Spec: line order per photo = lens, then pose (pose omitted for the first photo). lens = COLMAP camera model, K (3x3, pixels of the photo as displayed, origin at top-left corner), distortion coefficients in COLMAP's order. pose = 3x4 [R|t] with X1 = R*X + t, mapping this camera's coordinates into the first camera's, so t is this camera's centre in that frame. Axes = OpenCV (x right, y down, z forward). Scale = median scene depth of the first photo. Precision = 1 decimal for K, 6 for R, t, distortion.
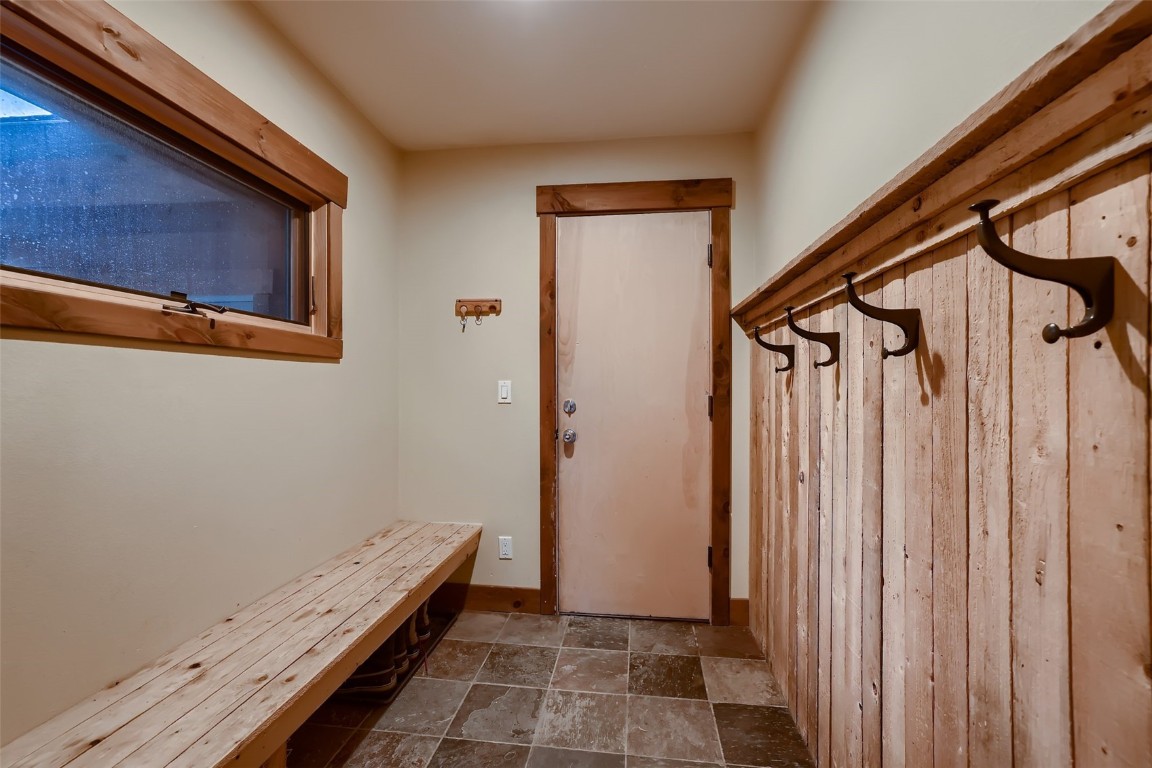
lens RADIAL K [[466.9, 0, 578.4], [0, 466.9, 385.4], [0, 0, 1]] dist [0.000060, 0.000803]
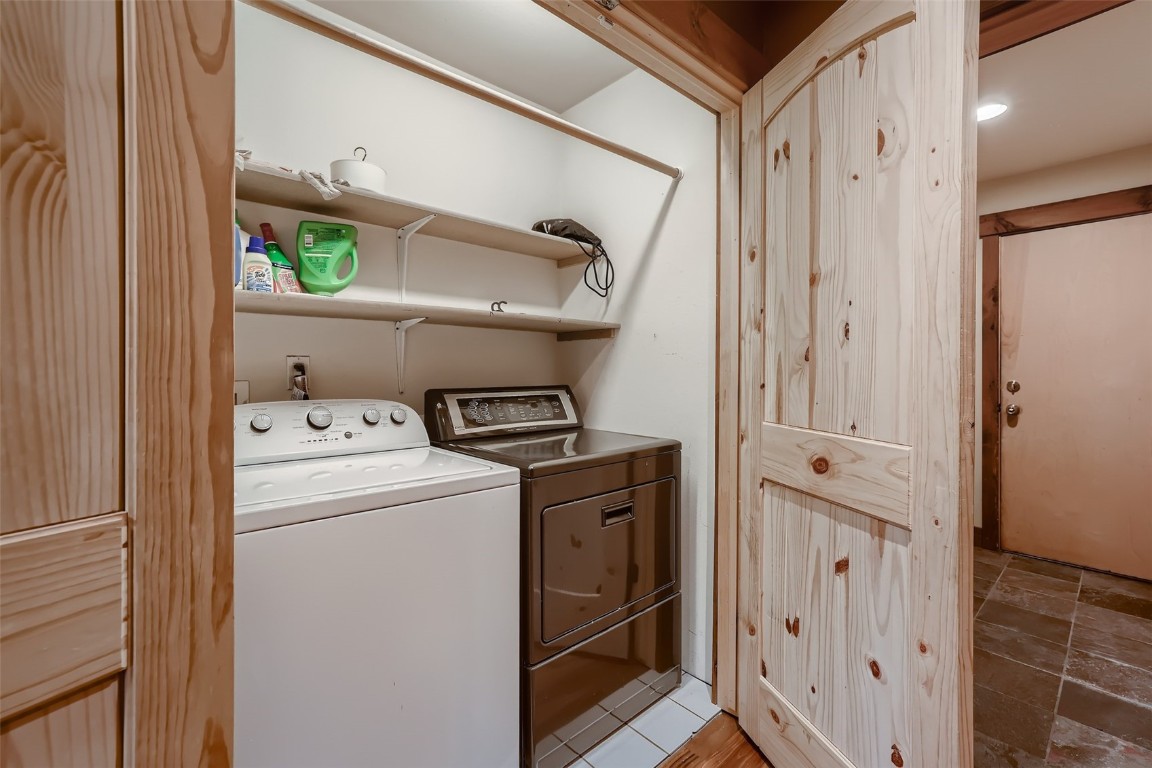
lens RADIAL K [[466.9, 0, 581.7], [0, 466.9, 376.5], [0, 0, 1]] dist [0.000060, 0.000803]
pose [[0.742875, 0.002618, -0.669425, -0.040513], [0.003640, 0.999962, 0.007950, 0.005047], [0.669420, -0.008342, 0.742837, -0.716964]]
